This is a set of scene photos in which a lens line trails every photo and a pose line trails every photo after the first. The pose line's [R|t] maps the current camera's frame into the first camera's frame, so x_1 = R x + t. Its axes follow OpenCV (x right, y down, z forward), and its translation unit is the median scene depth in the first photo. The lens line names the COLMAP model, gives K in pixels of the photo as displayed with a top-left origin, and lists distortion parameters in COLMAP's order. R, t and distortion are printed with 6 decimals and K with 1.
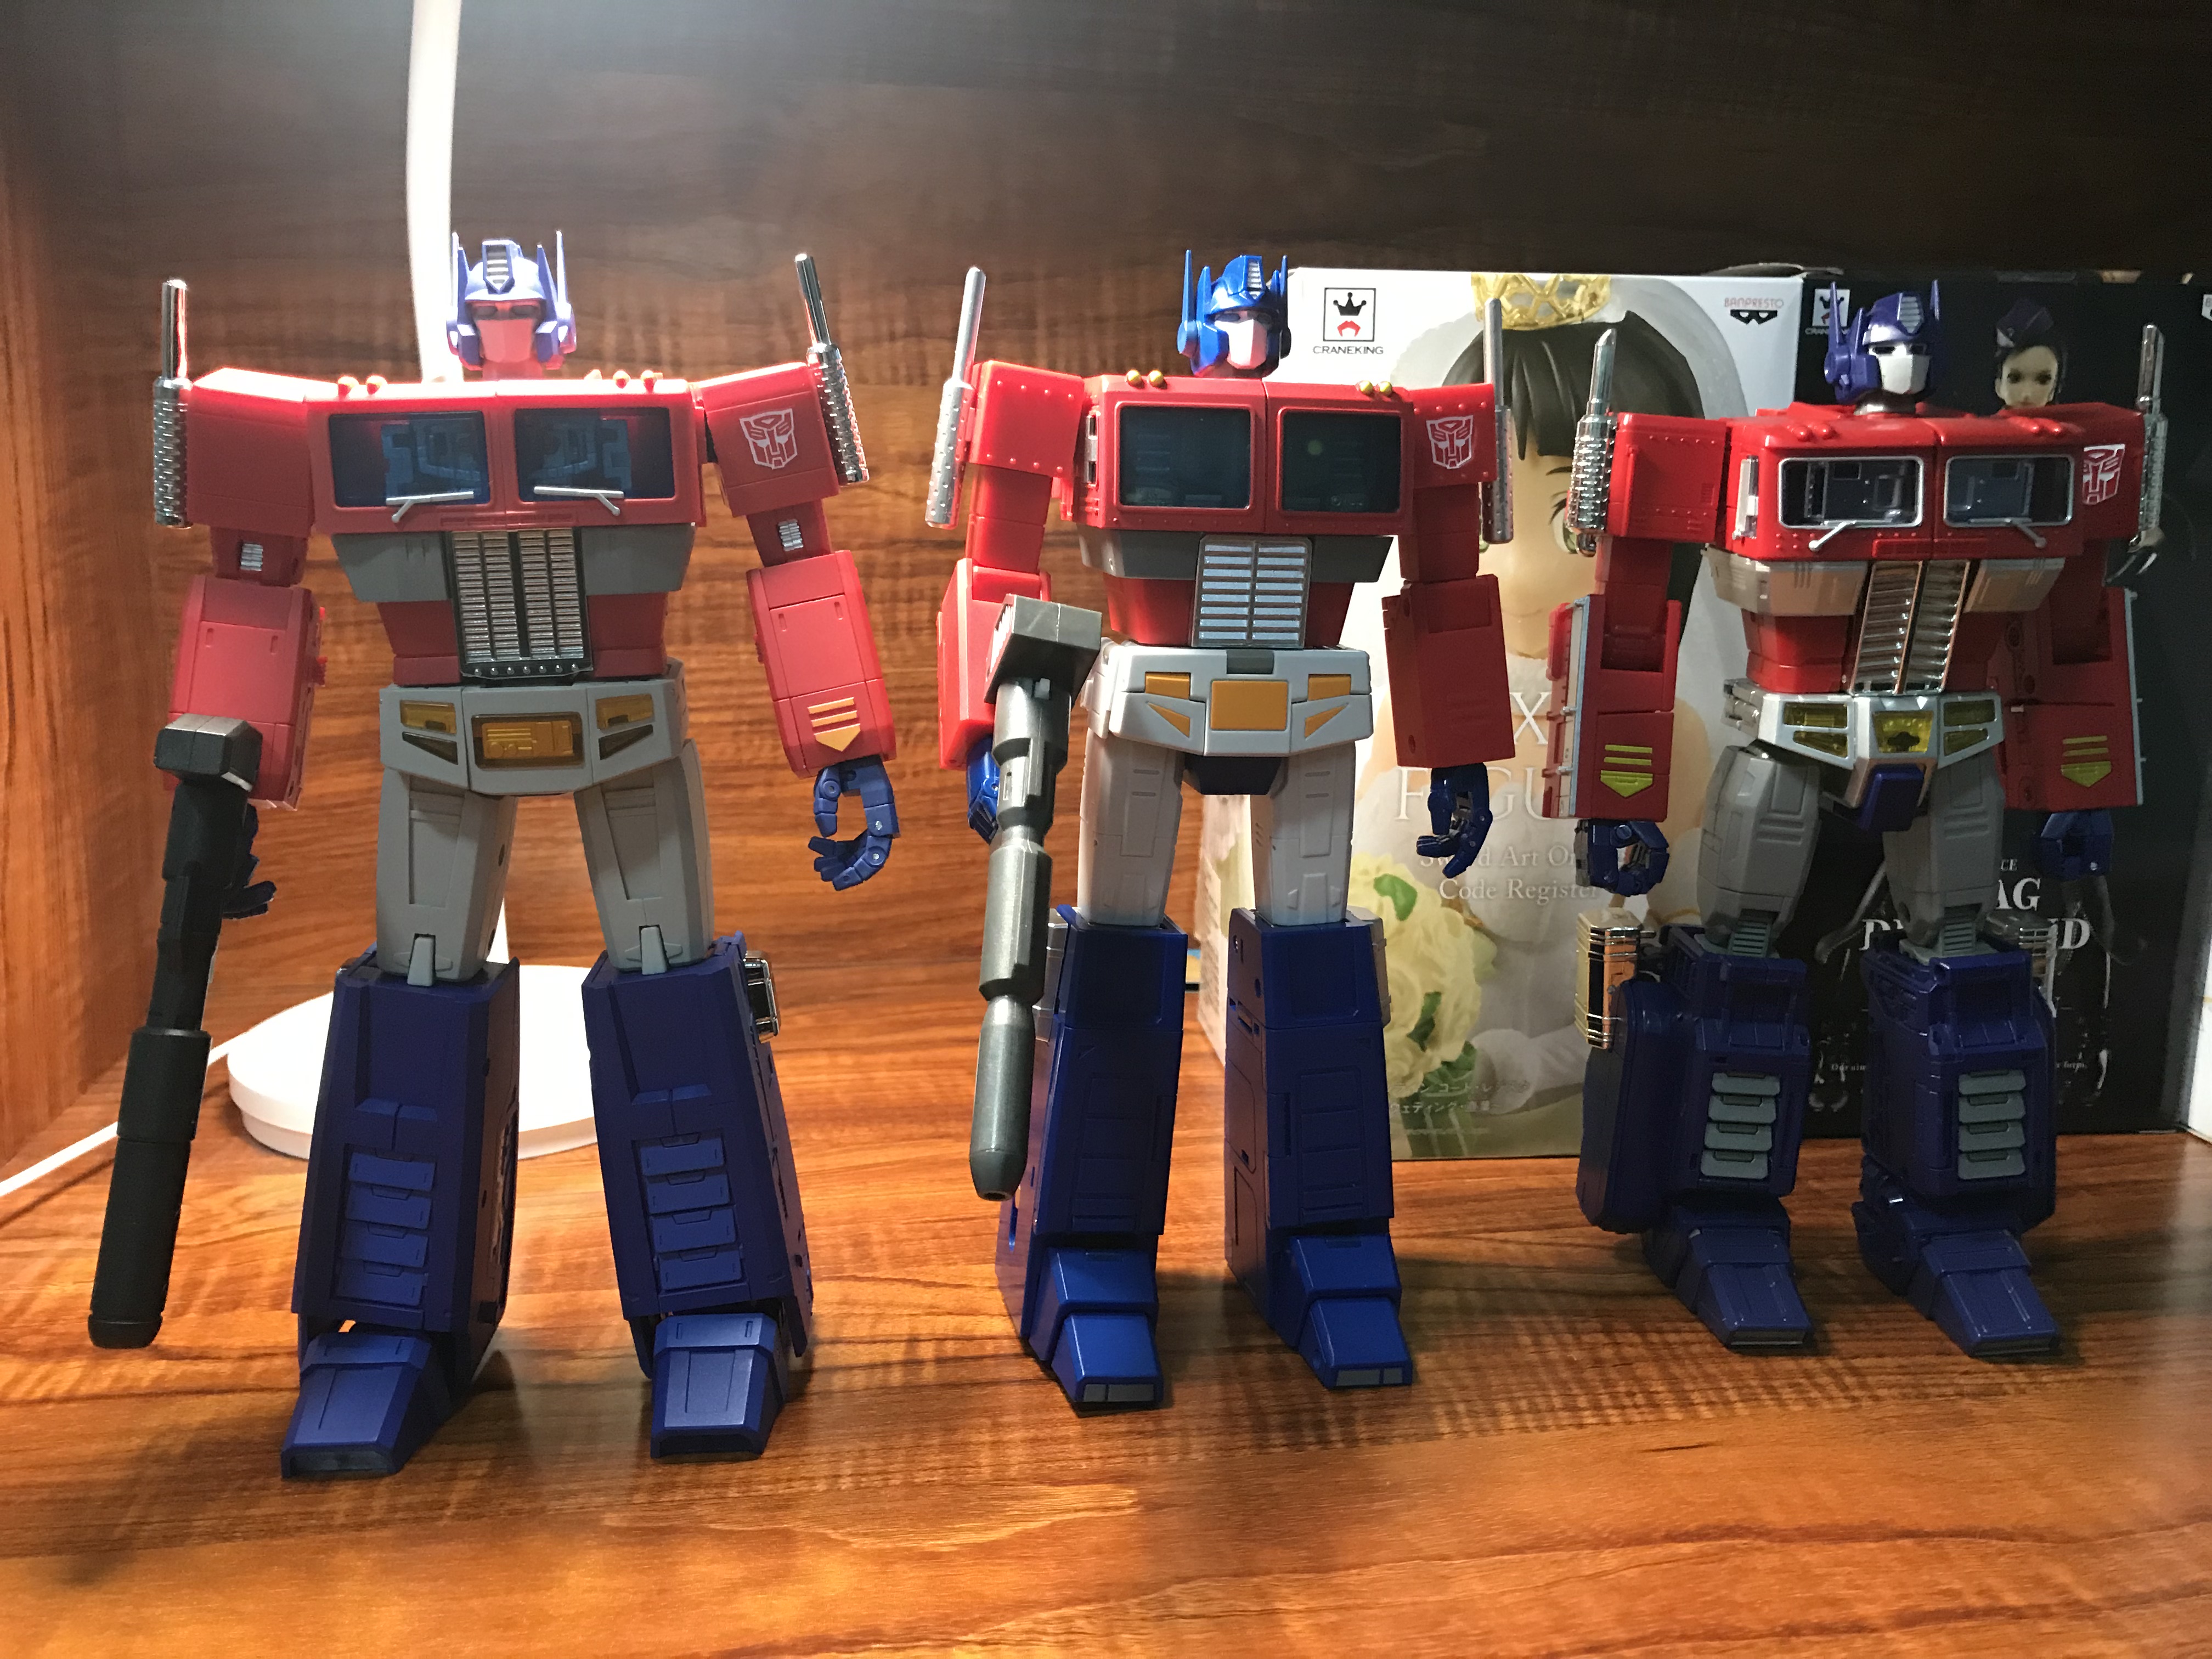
lens RADIAL K [[1786.7, 0, 1106.0], [0, 1786.7, 829.5], [0, 0, 1]] dist [0.006020, 0.003451]
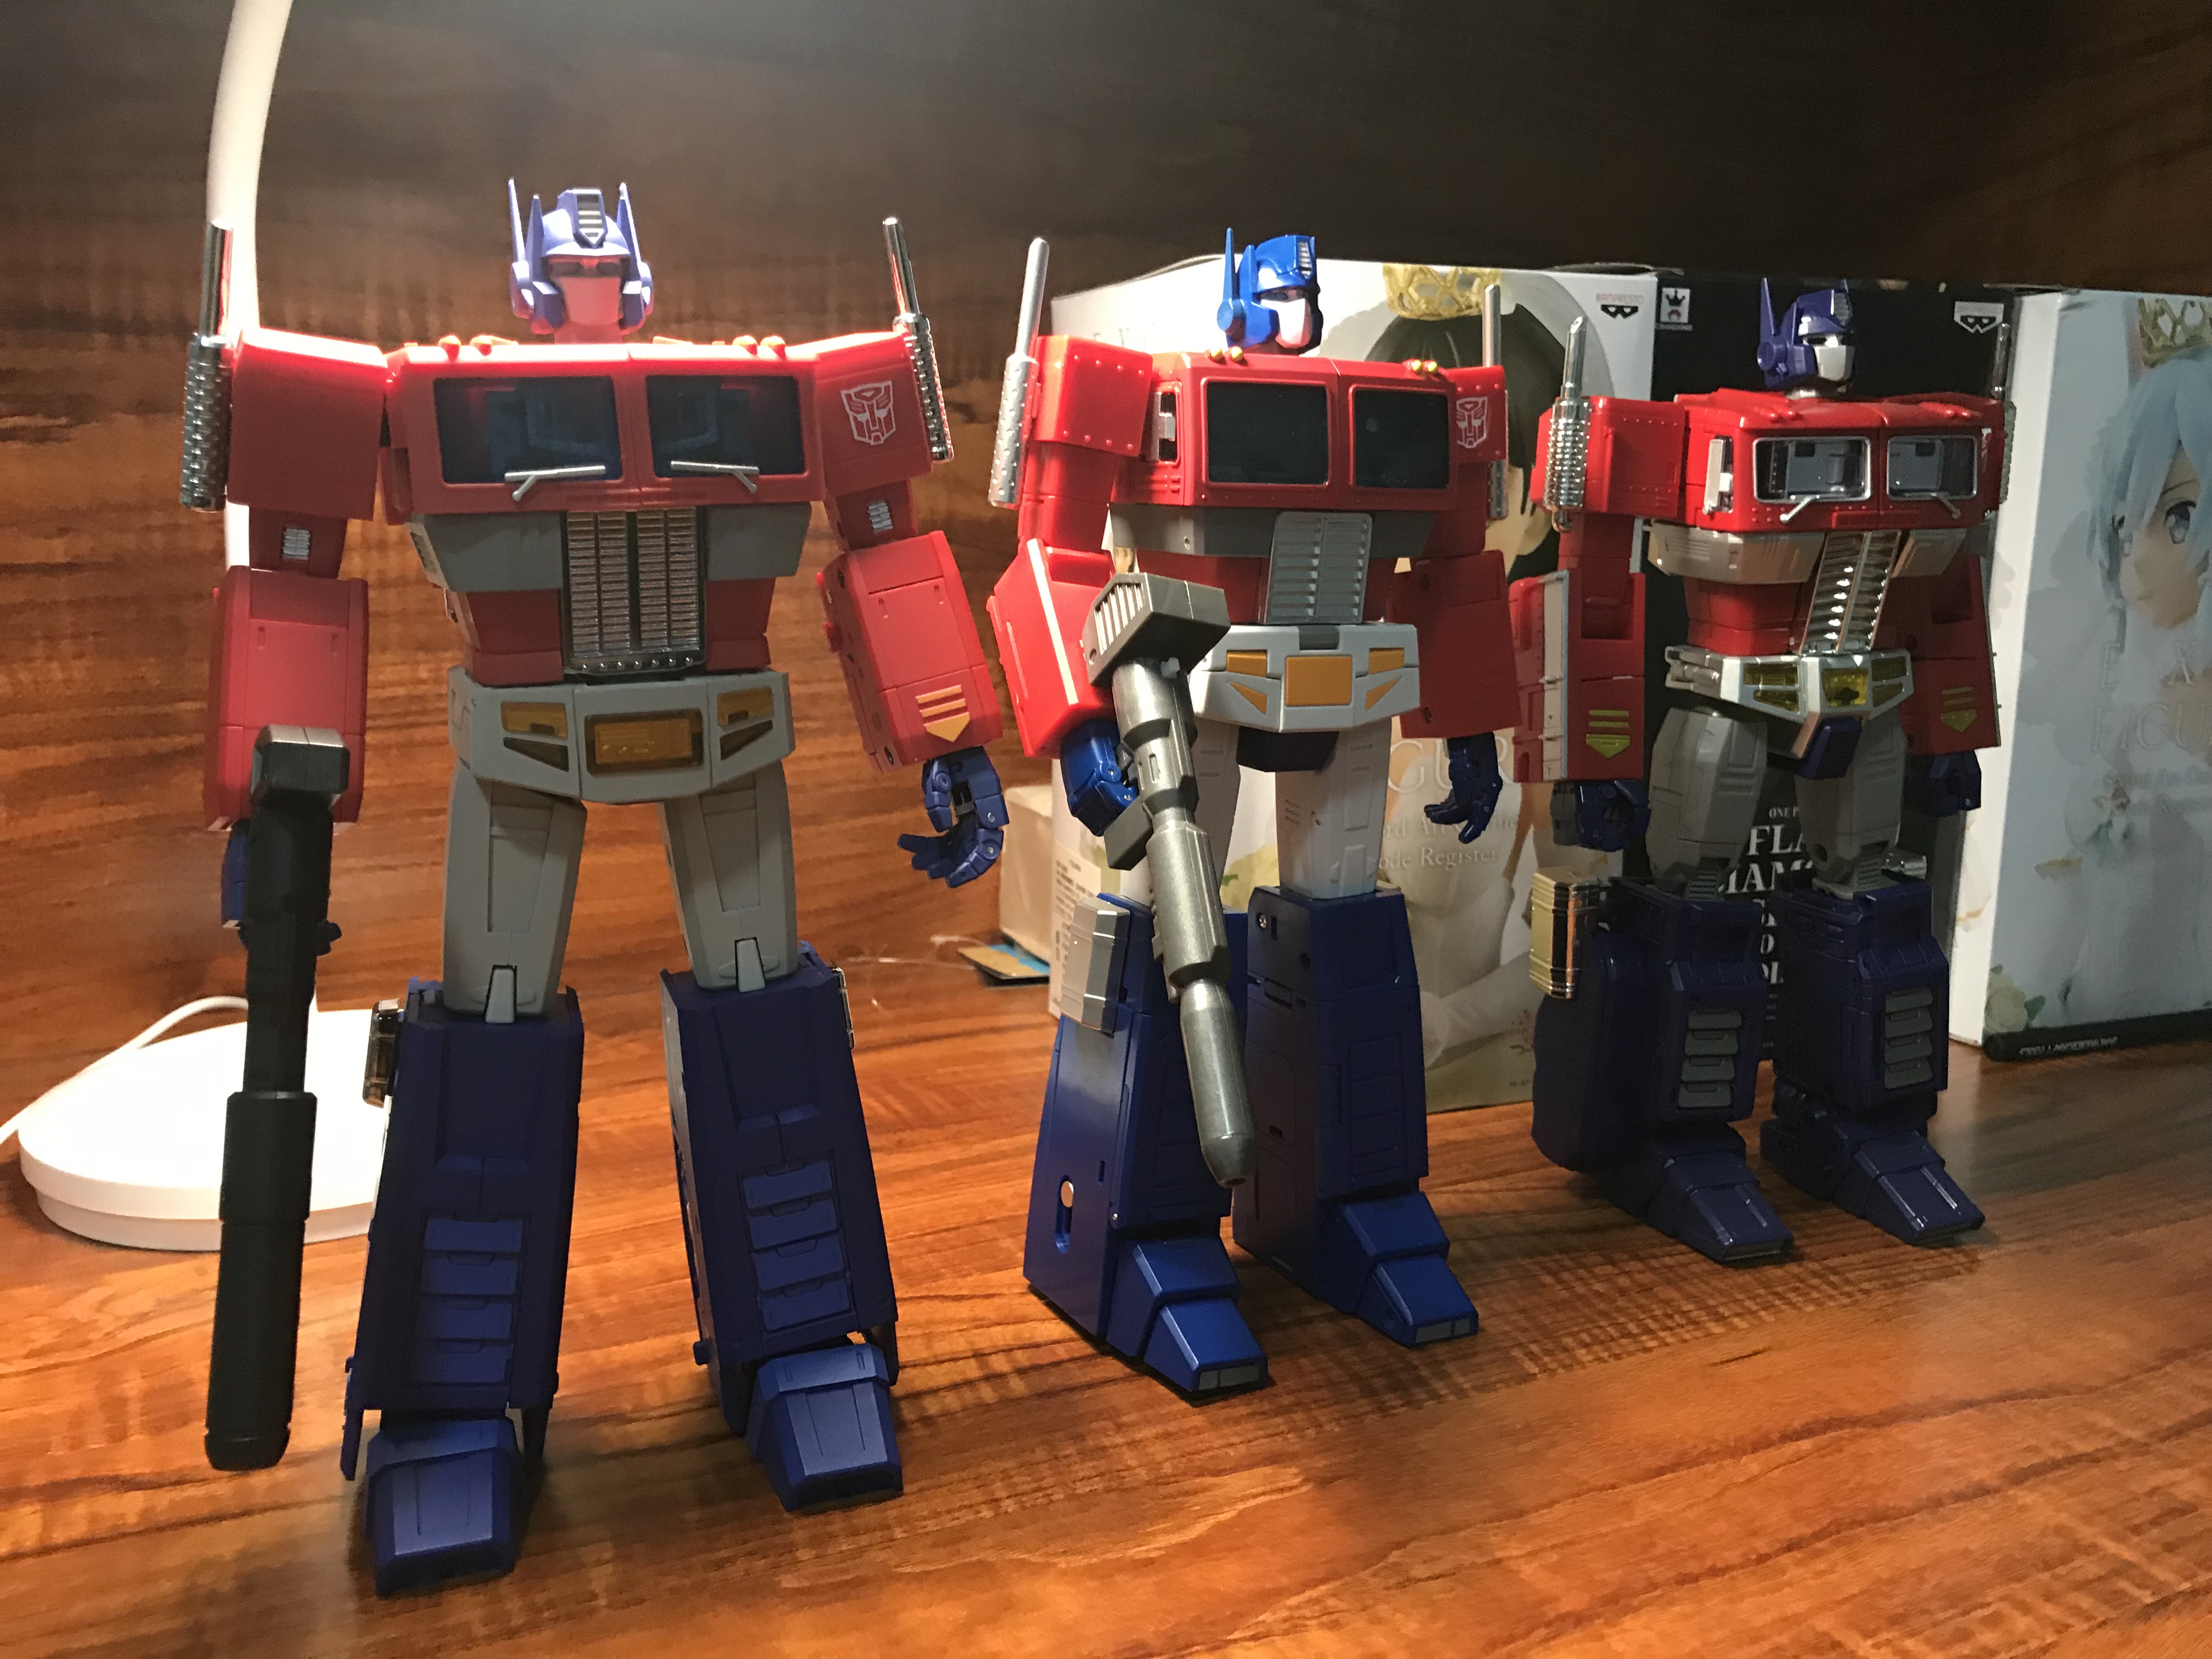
lens RADIAL K [[1786.7, 0, 1106.0], [0, 1786.7, 829.5], [0, 0, 1]] dist [0.006020, 0.003451]
pose [[0.964510, -0.053989, 0.258467, -0.303050], [0.054466, 0.998501, 0.005317, 0.002397], [-0.258367, 0.008949, 0.966005, 0.056558]]
